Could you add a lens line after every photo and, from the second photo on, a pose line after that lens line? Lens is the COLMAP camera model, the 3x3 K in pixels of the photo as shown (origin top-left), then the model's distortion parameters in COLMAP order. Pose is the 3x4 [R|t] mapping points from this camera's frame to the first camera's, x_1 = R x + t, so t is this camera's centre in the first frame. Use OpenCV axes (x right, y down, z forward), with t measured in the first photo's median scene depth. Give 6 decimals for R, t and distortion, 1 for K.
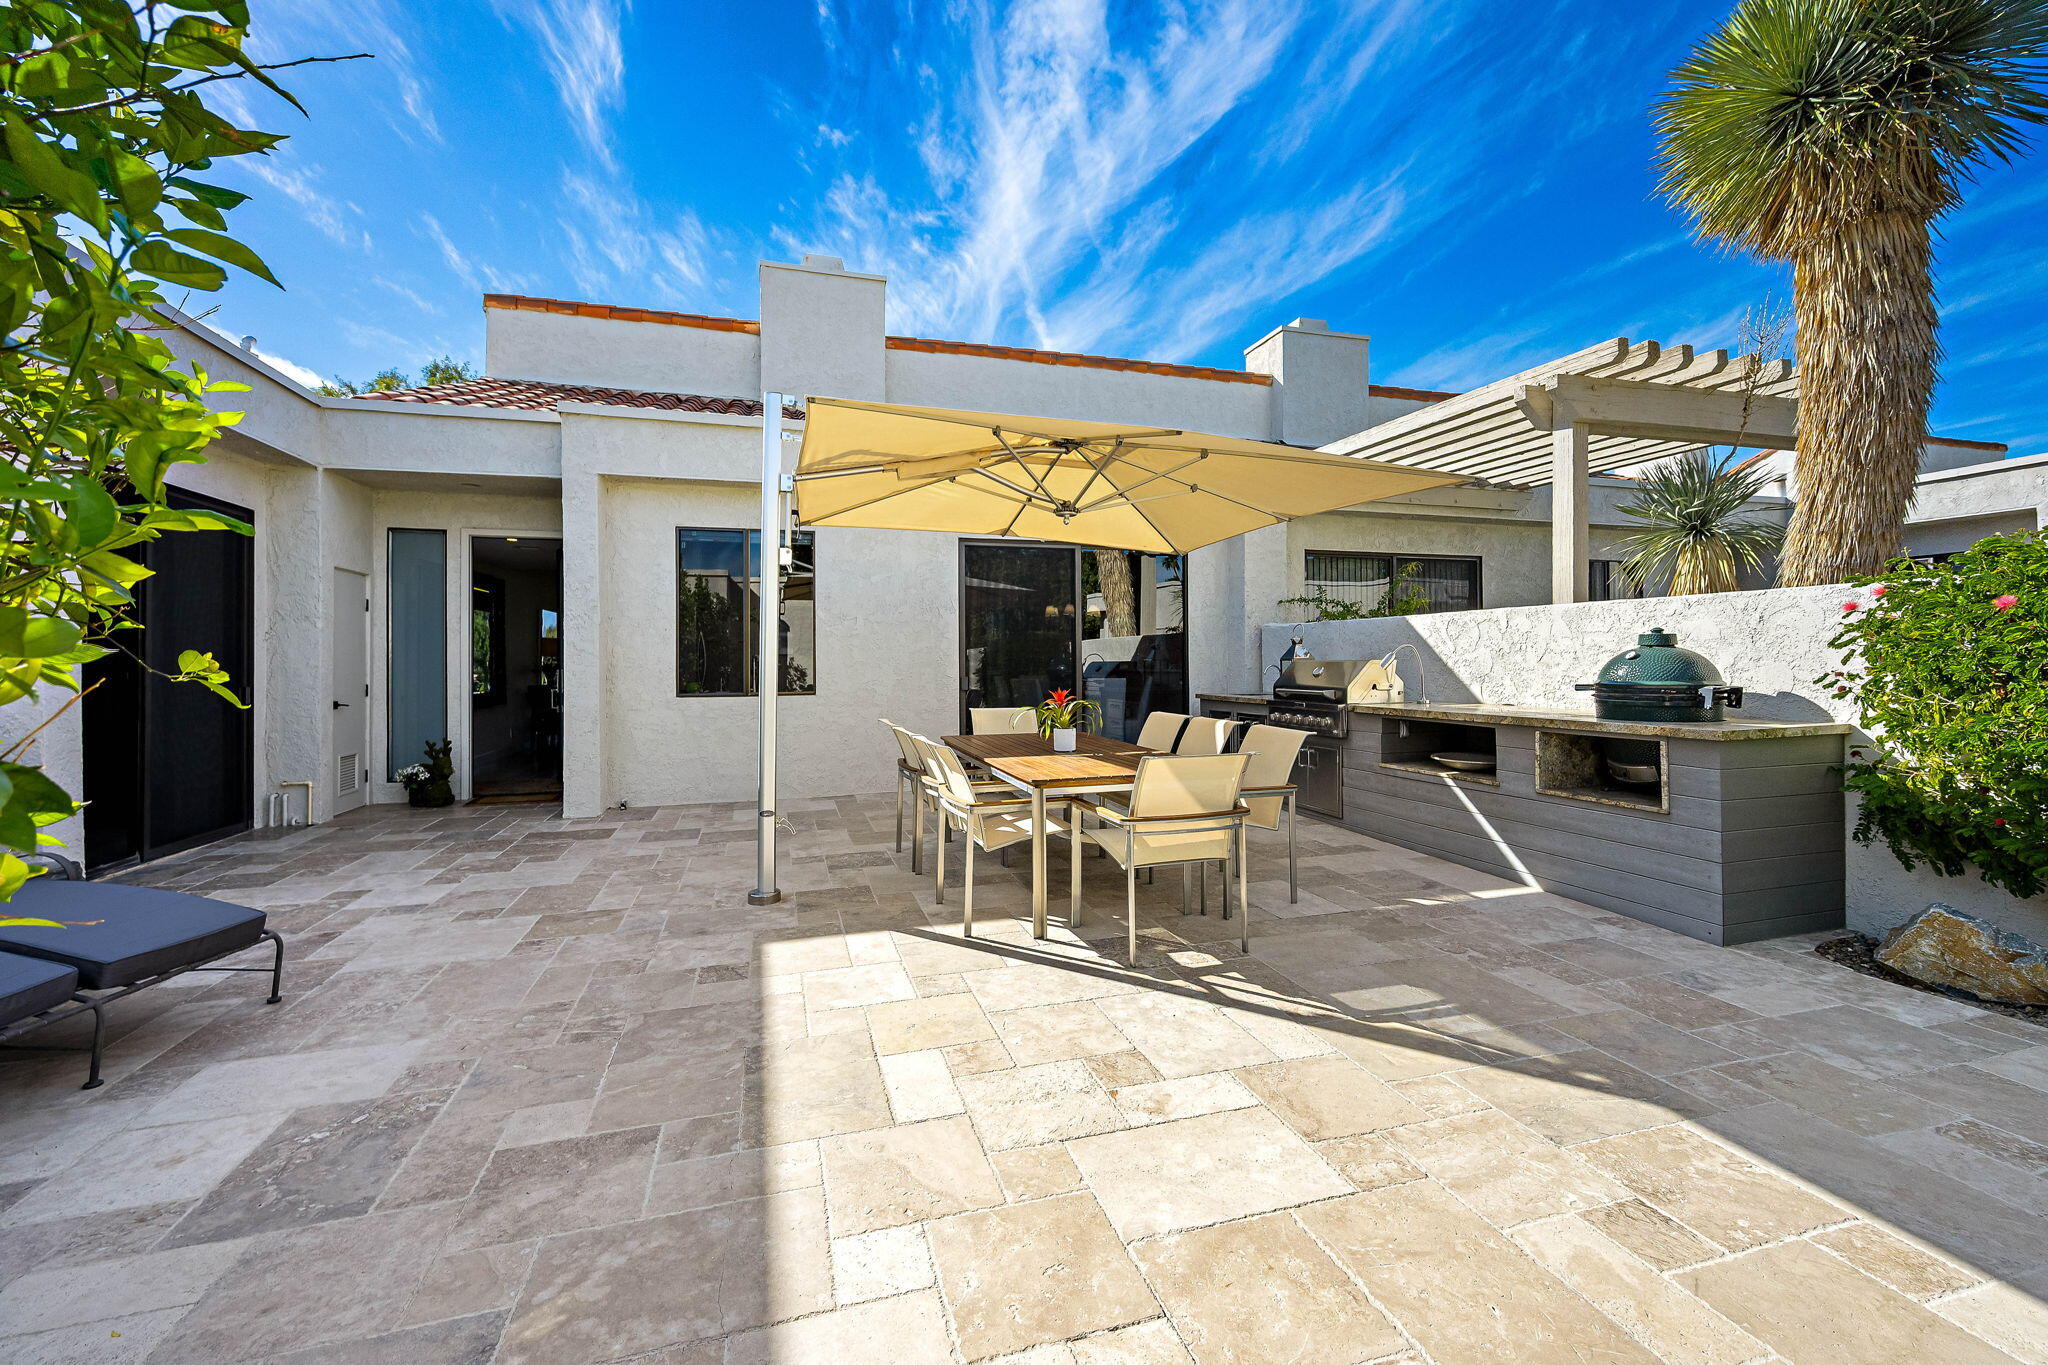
lens RADIAL K [[812.5, 0, 1029.1], [0, 812.5, 662.2], [0, 0, 1]] dist [0.000235, -0.000141]
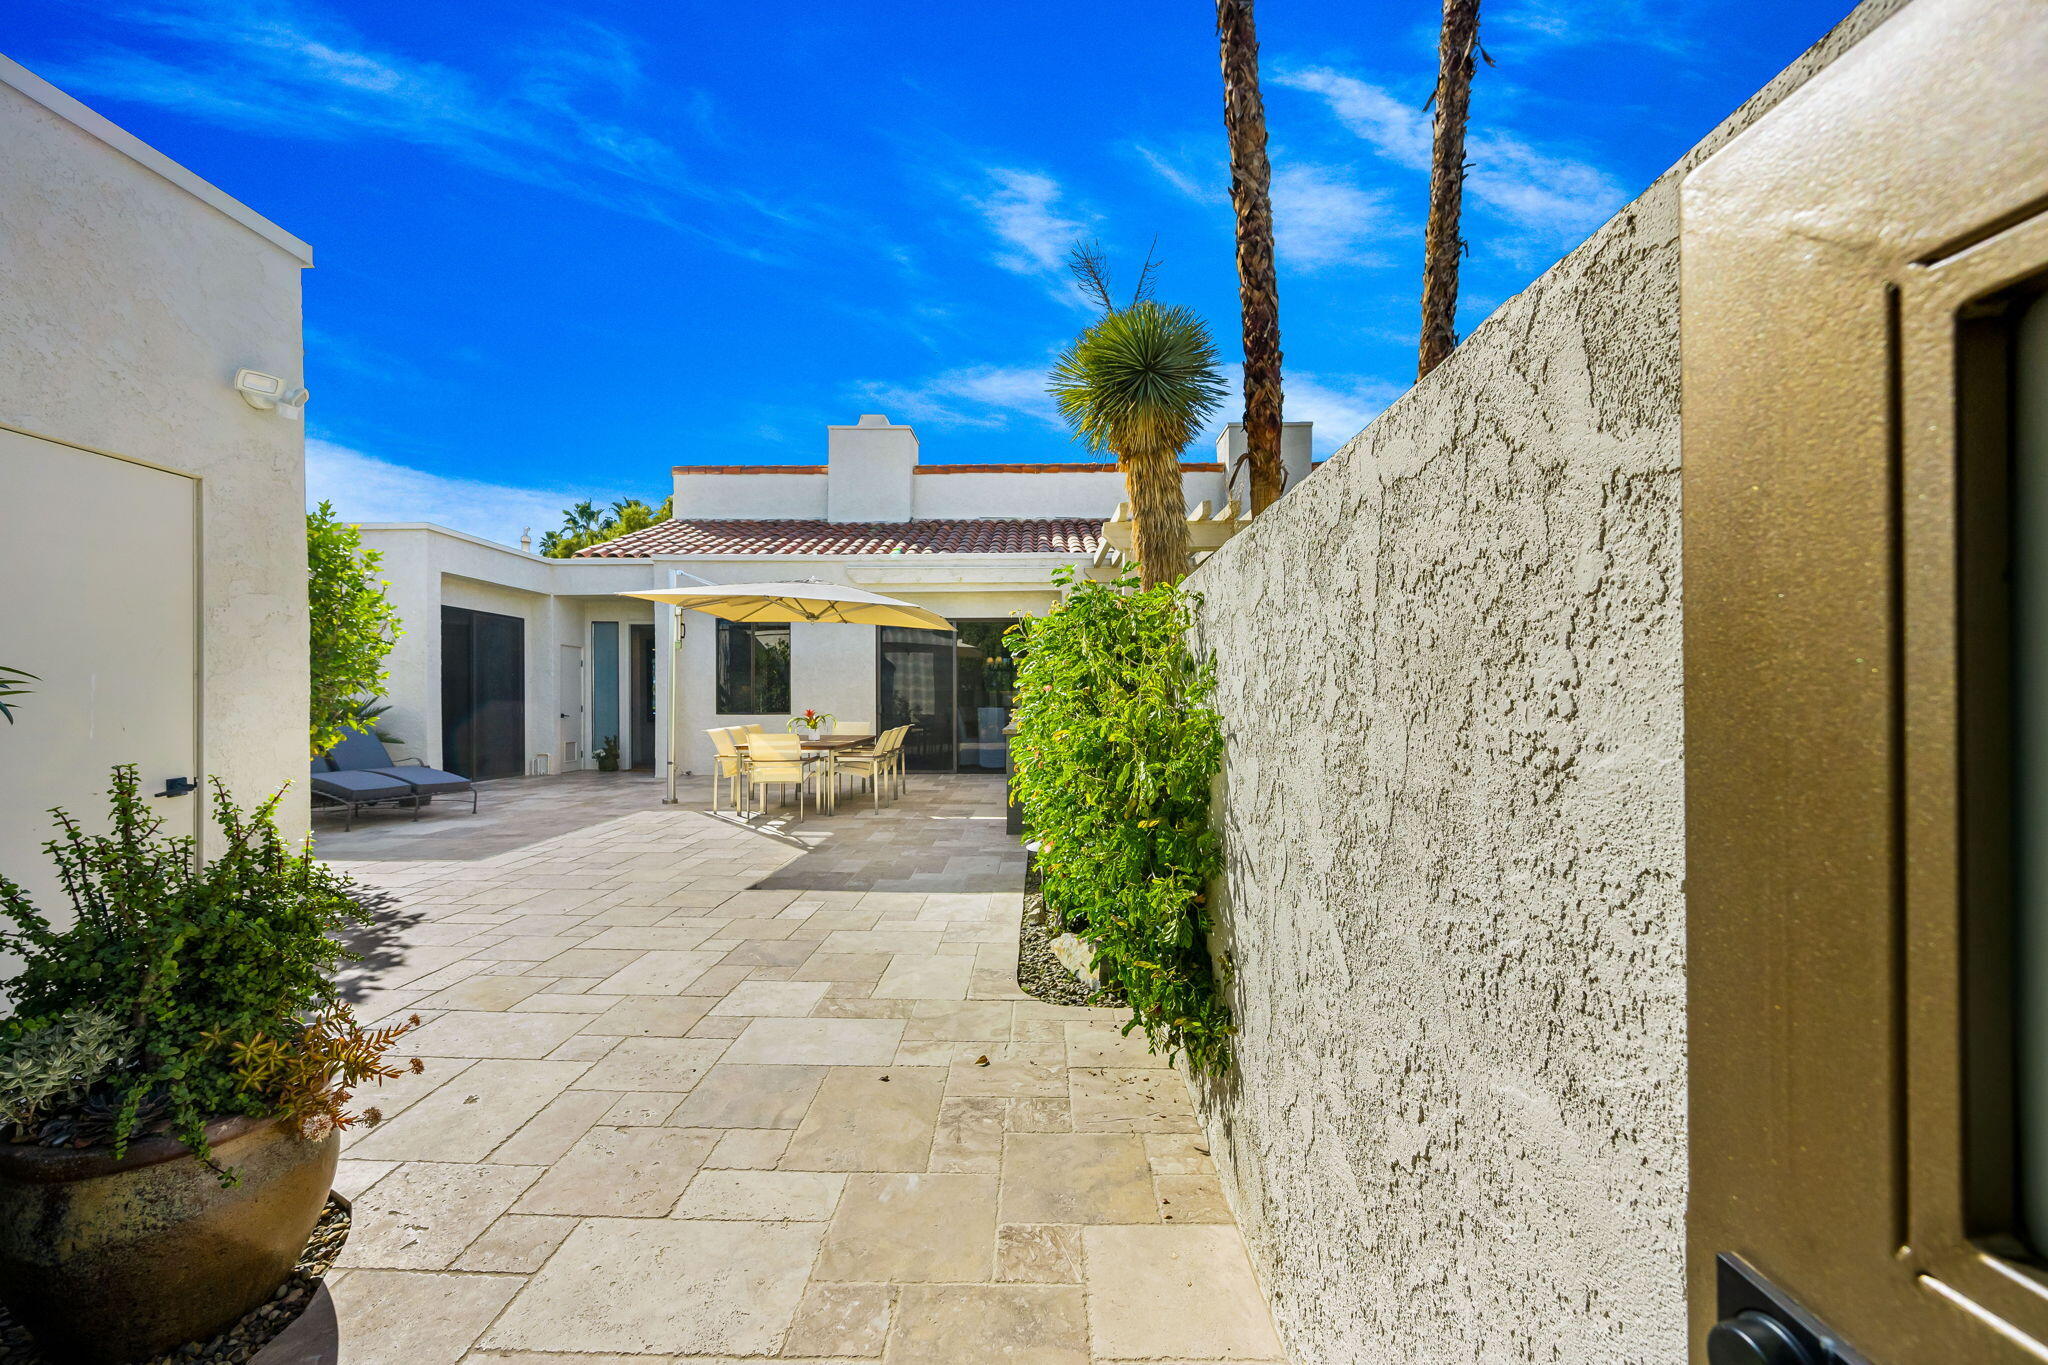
lens RADIAL K [[793.7, 0, 1024.8], [0, 793.7, 673.8], [0, 0, 1]] dist [-0.001956, -0.000290]
pose [[0.949818, -0.000104, -0.312803, 0.751716], [-0.009473, 0.999532, -0.029097, -0.000796], [0.312660, 0.030600, 0.949372, -0.436699]]
